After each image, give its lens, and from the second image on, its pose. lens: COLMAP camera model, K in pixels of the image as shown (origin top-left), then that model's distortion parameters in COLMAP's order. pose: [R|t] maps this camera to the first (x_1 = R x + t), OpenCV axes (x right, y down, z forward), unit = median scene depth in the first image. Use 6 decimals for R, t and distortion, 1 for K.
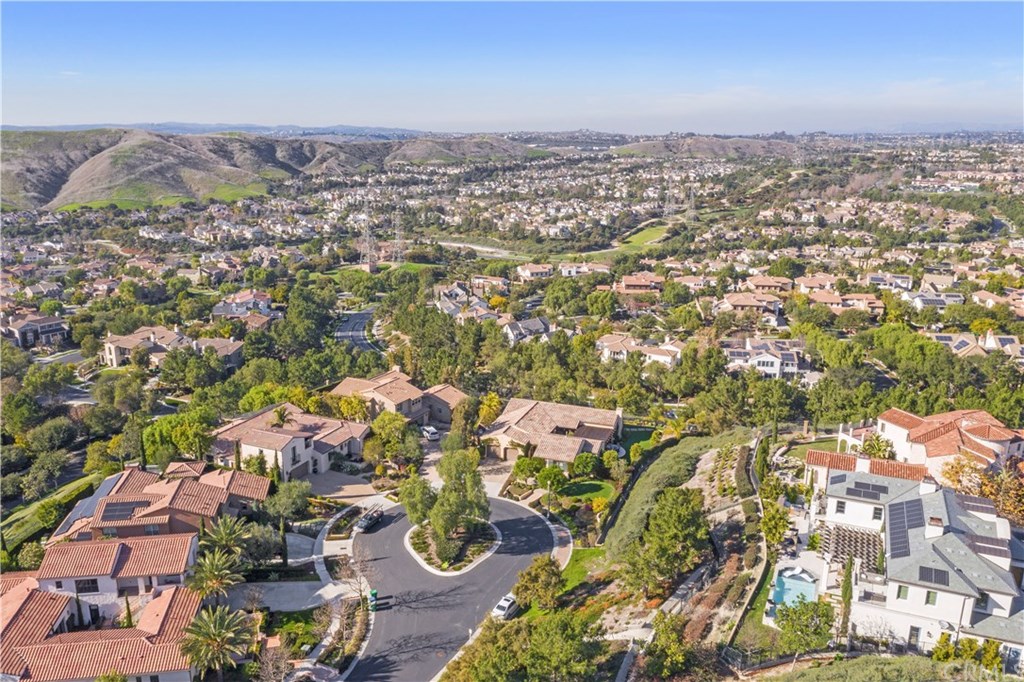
lens RADIAL K [[789.9, 0, 512.0], [0, 789.9, 341.0], [0, 0, 1]] dist [-0.035331, 0.000883]
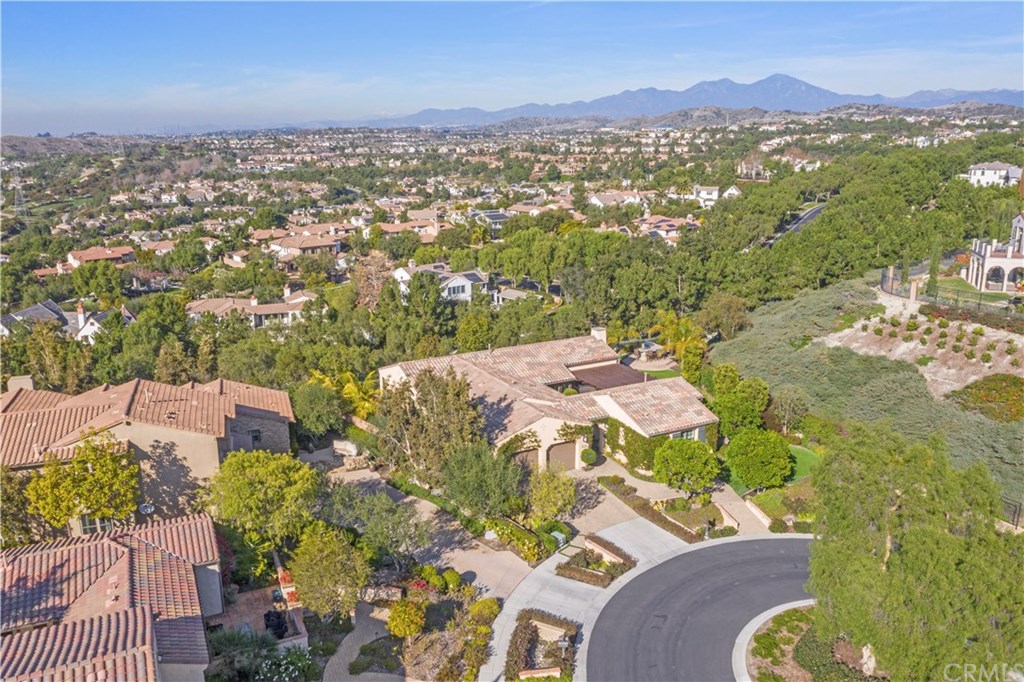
lens RADIAL K [[789.9, 0, 512.0], [0, 789.9, 341.0], [0, 0, 1]] dist [-0.035331, 0.000883]
pose [[0.652435, -0.197954, 0.731534, -0.056108], [0.202428, 0.975731, 0.083494, 0.006820], [-0.730309, 0.093609, 0.676673, 0.124725]]
